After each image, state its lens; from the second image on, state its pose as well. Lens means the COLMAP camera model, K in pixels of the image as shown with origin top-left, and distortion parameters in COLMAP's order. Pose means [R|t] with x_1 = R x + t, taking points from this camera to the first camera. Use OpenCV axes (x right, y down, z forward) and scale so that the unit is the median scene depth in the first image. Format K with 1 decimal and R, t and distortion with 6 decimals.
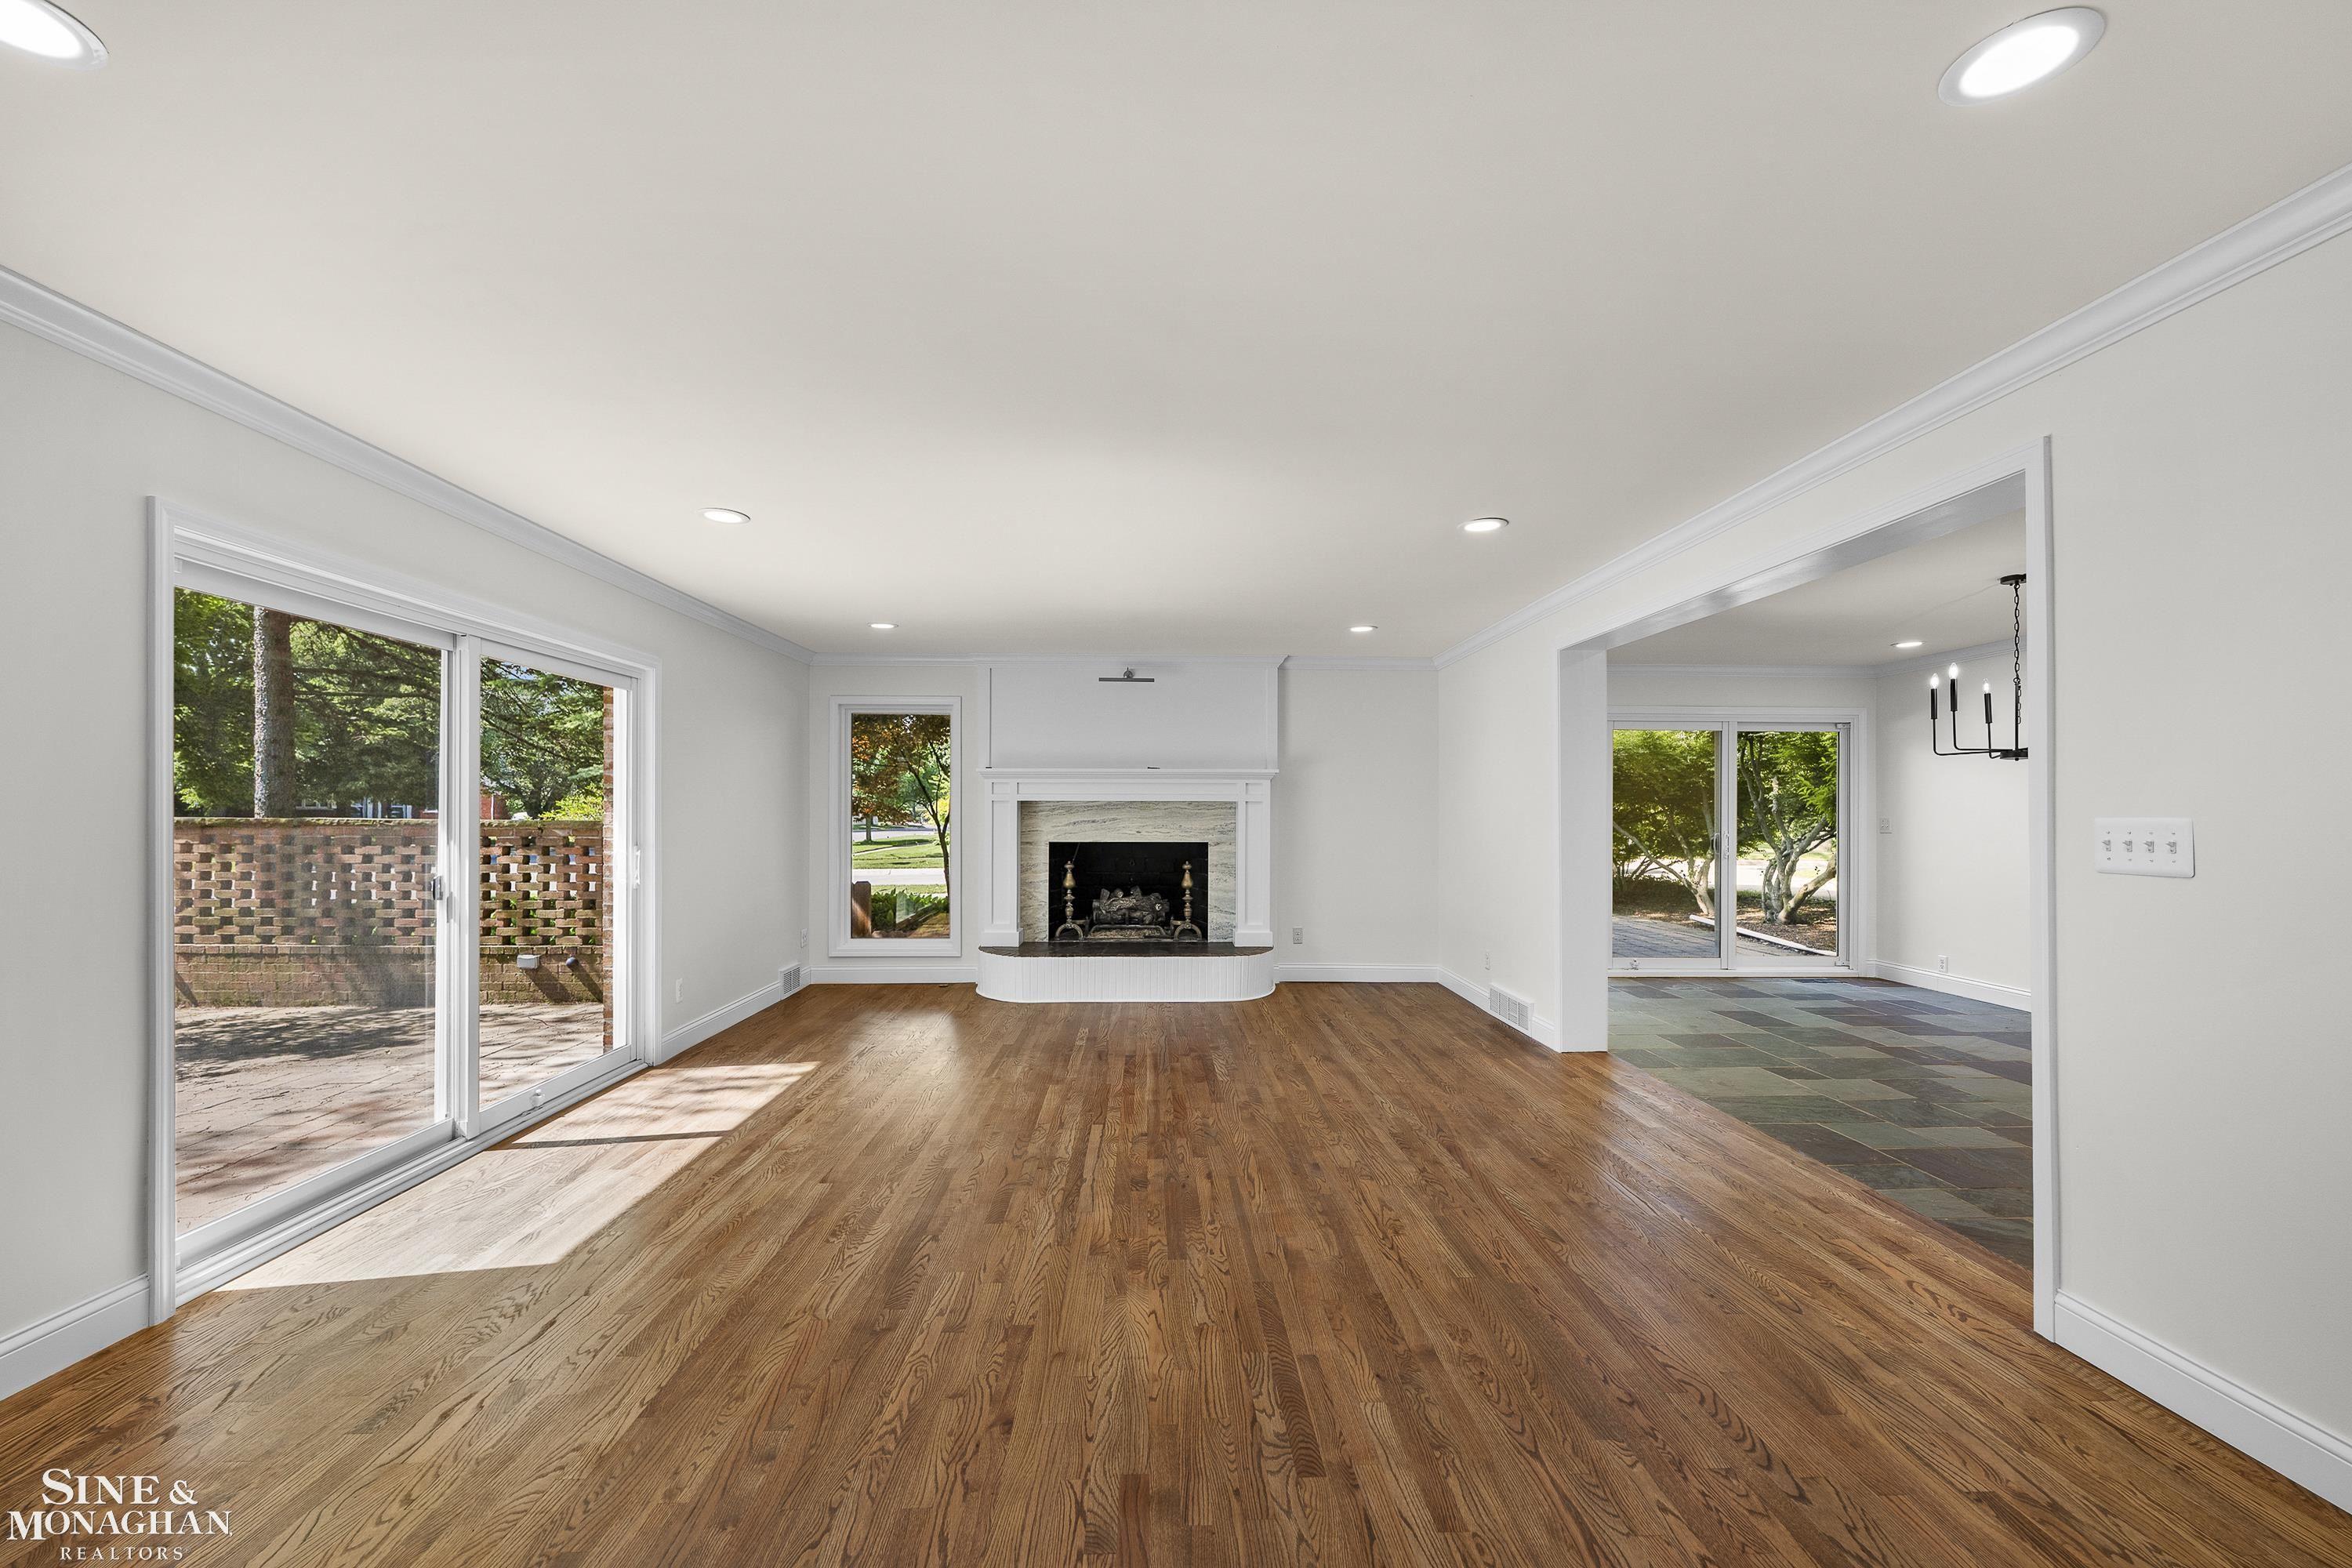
lens RADIAL K [[937.0, 0, 1166.6], [0, 937.0, 807.1], [0, 0, 1]] dist [-0.003593, 0.000141]
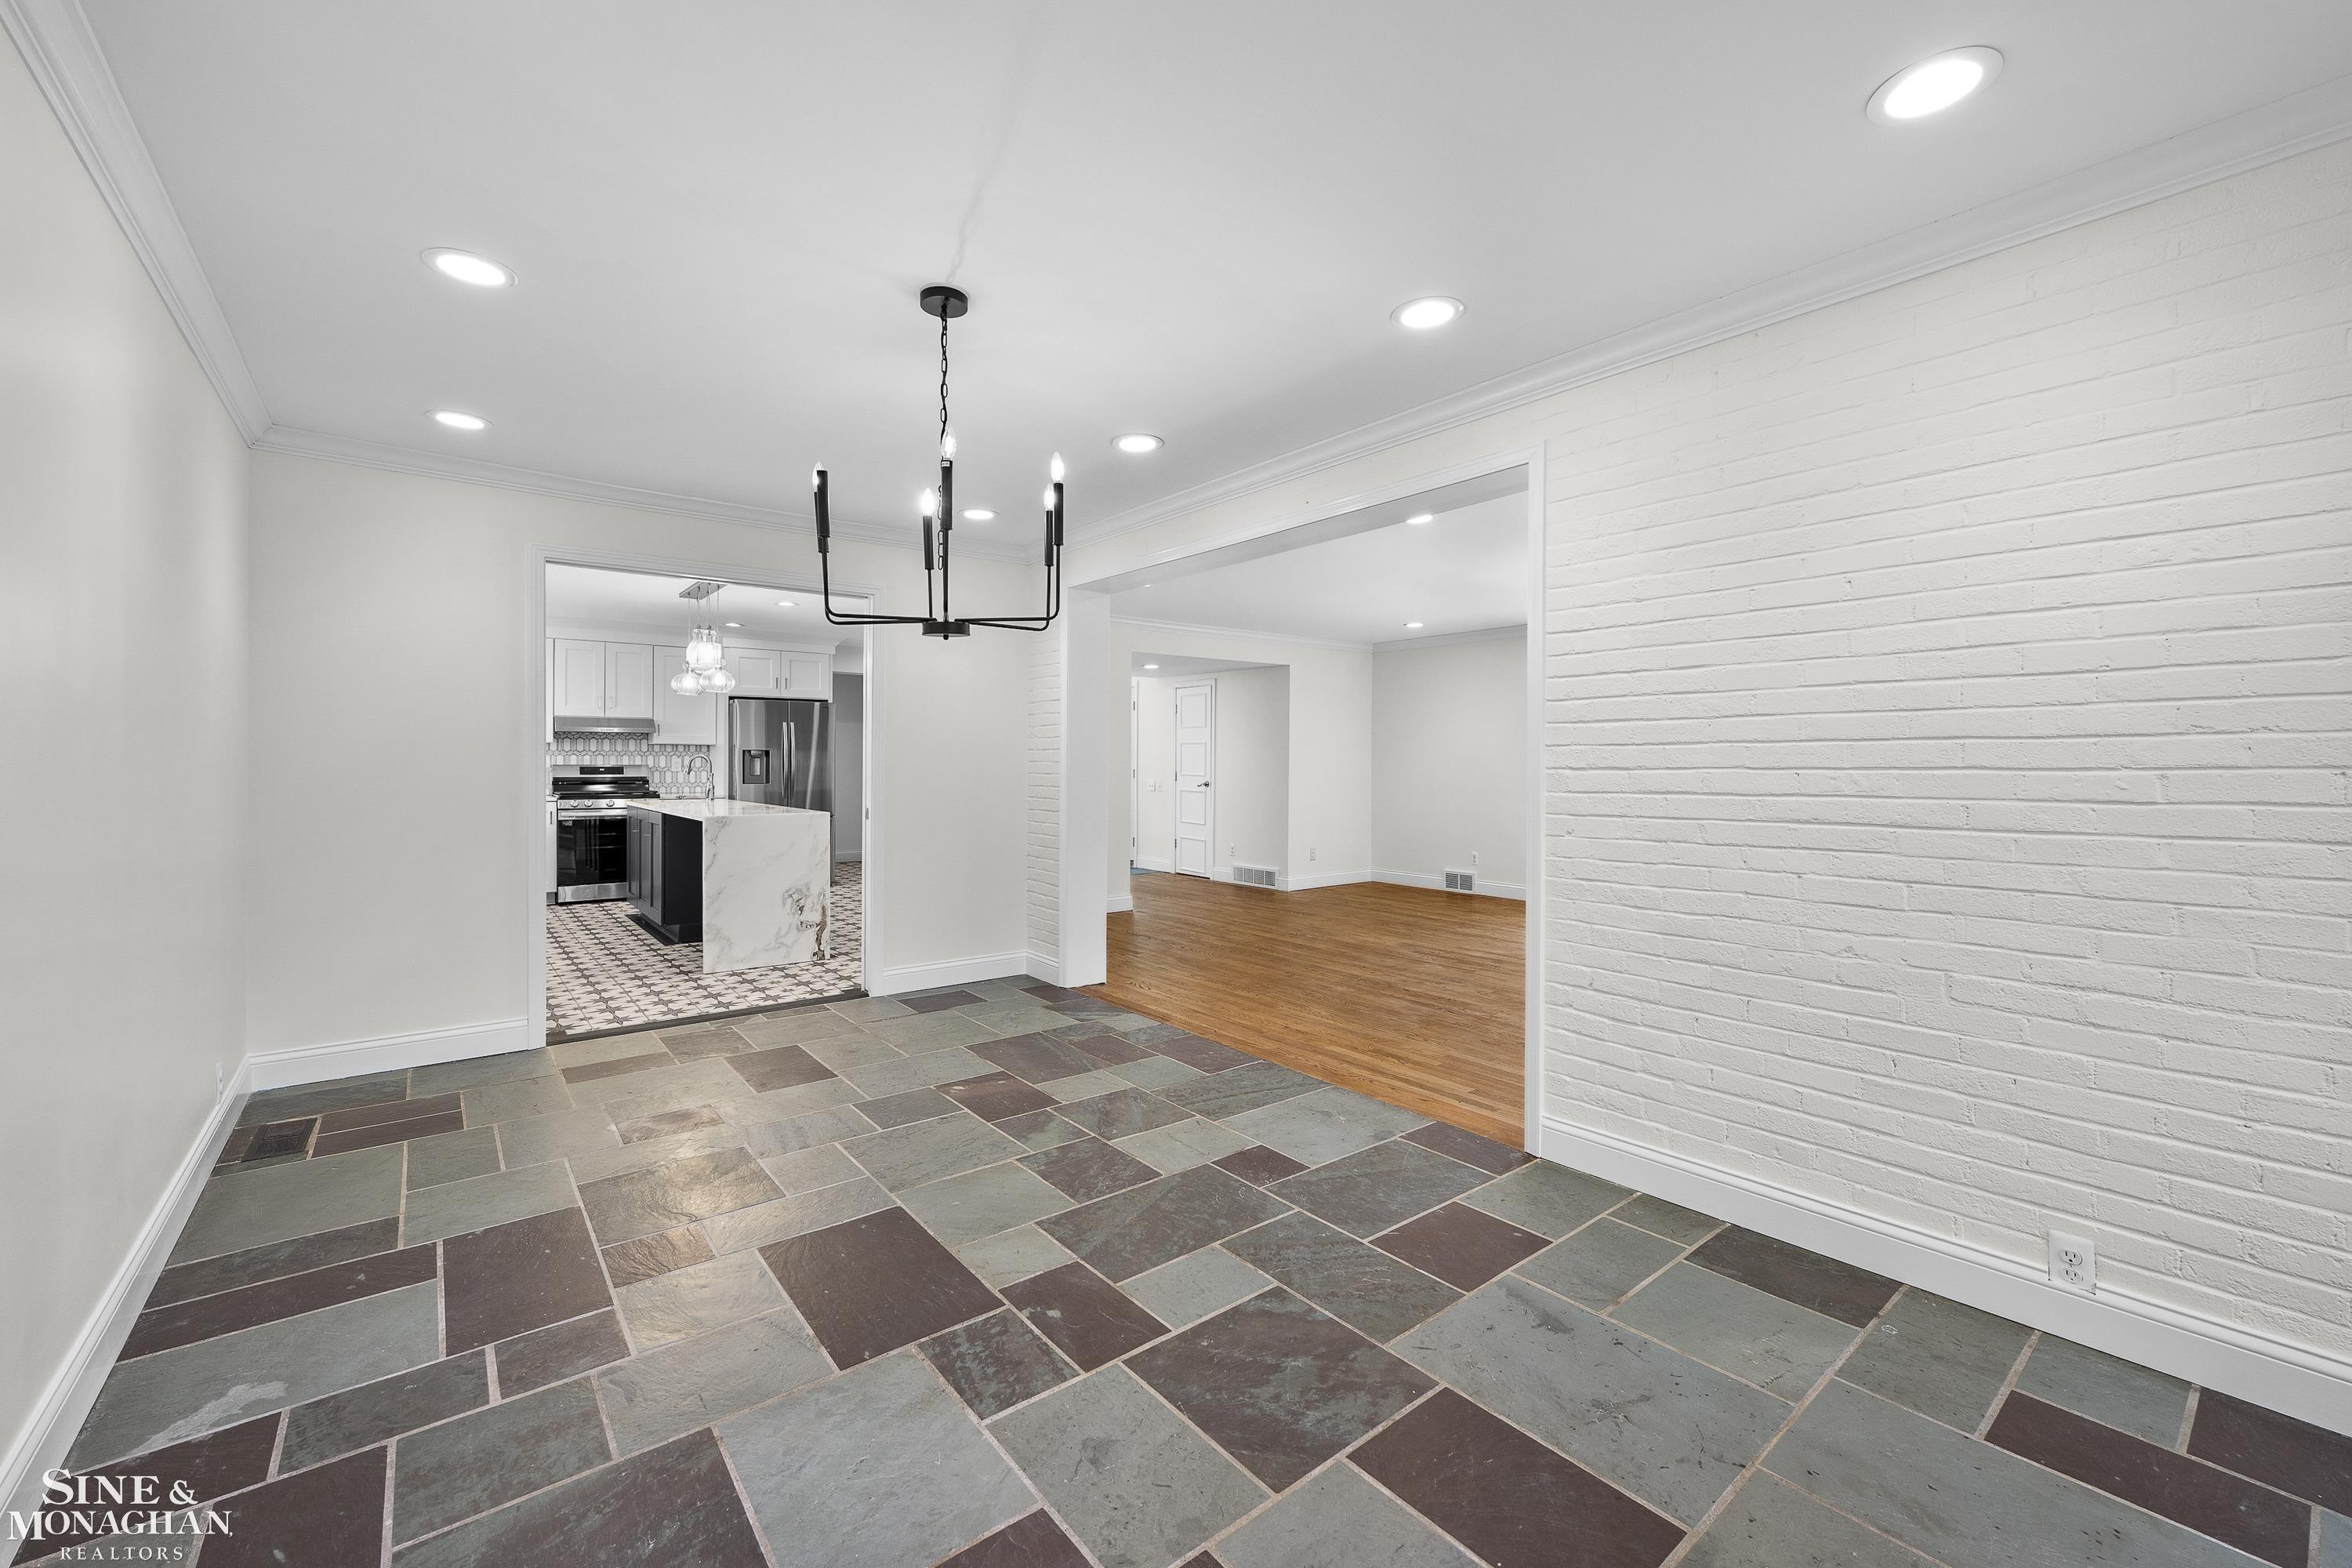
lens RADIAL K [[937.0, 0, 1181.2], [0, 937.0, 766.4], [0, 0, 1]] dist [-0.003593, 0.000141]
pose [[-0.792121, -0.000411, -0.610364, 0.717548], [-0.000791, 1.000000, 0.000353, 0.014704], [0.610363, 0.000762, -0.792121, 0.959725]]
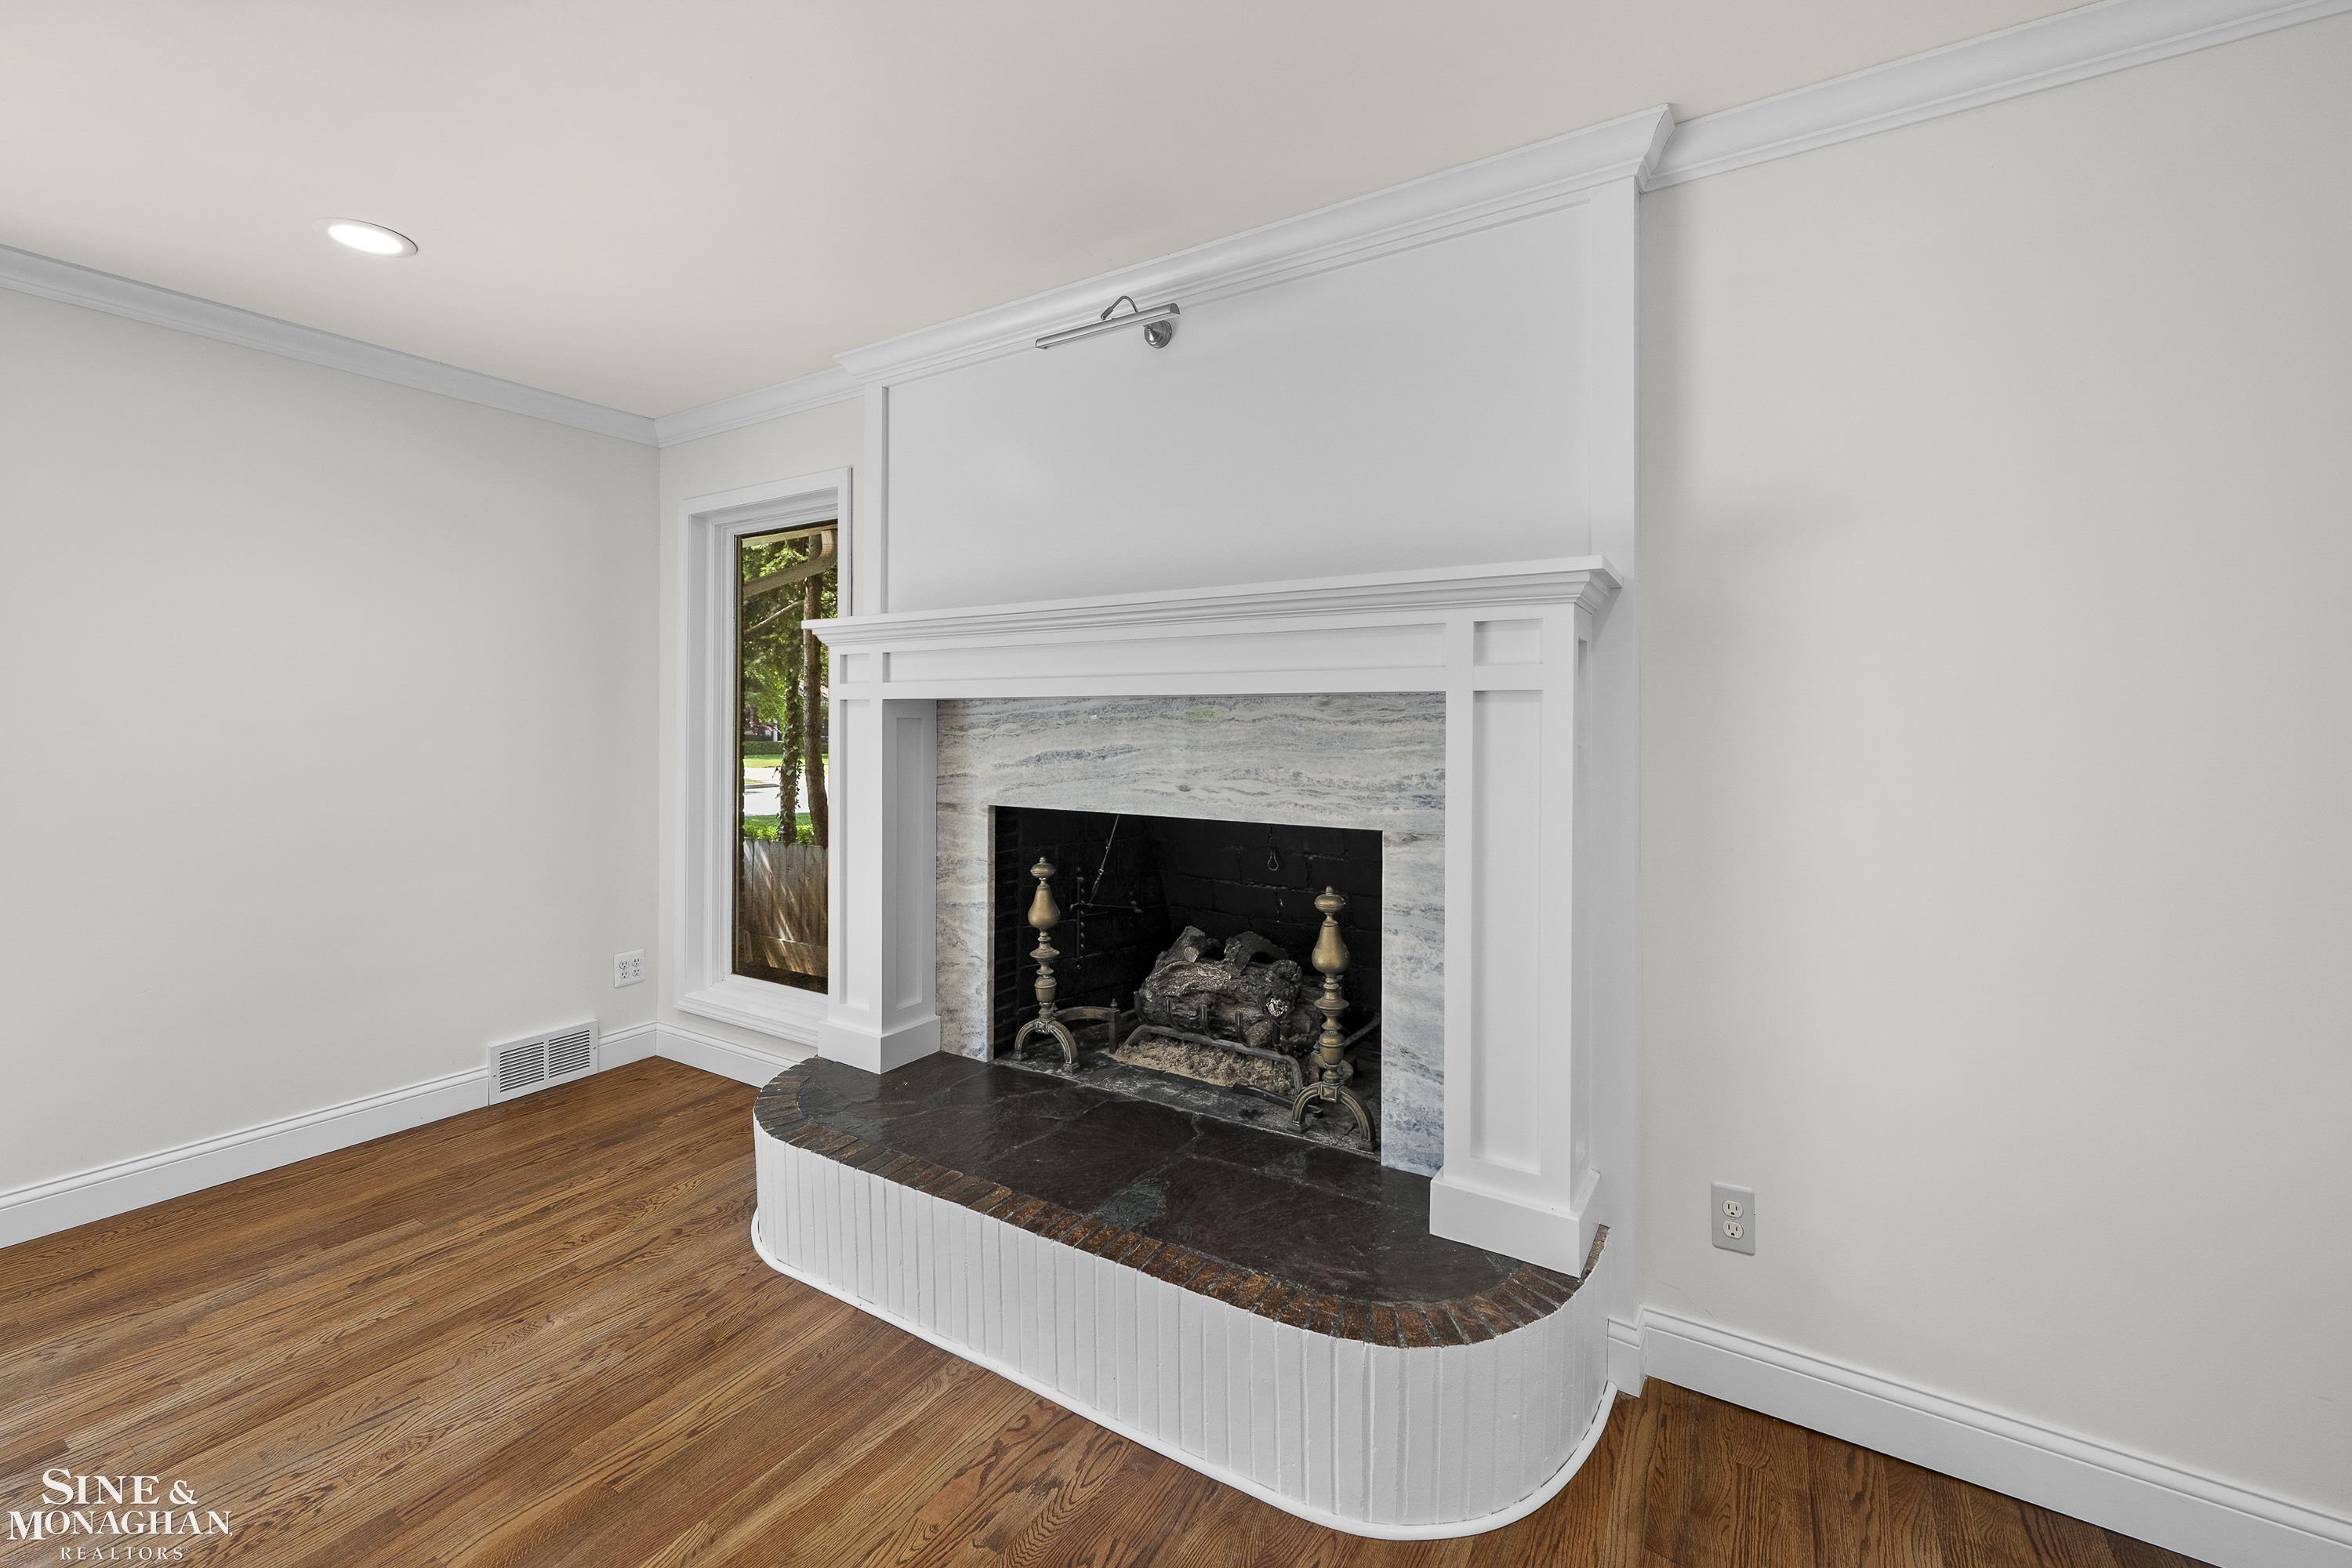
lens RADIAL K [[937.0, 0, 1194.3], [0, 937.0, 724.1], [0, 0, 1]] dist [-0.003593, 0.000141]
pose [[0.839091, 0.000227, -0.543991, 0.157499], [-0.000858, 0.999999, -0.000906, 0.003568], [0.543990, 0.001227, 0.839091, 0.717147]]
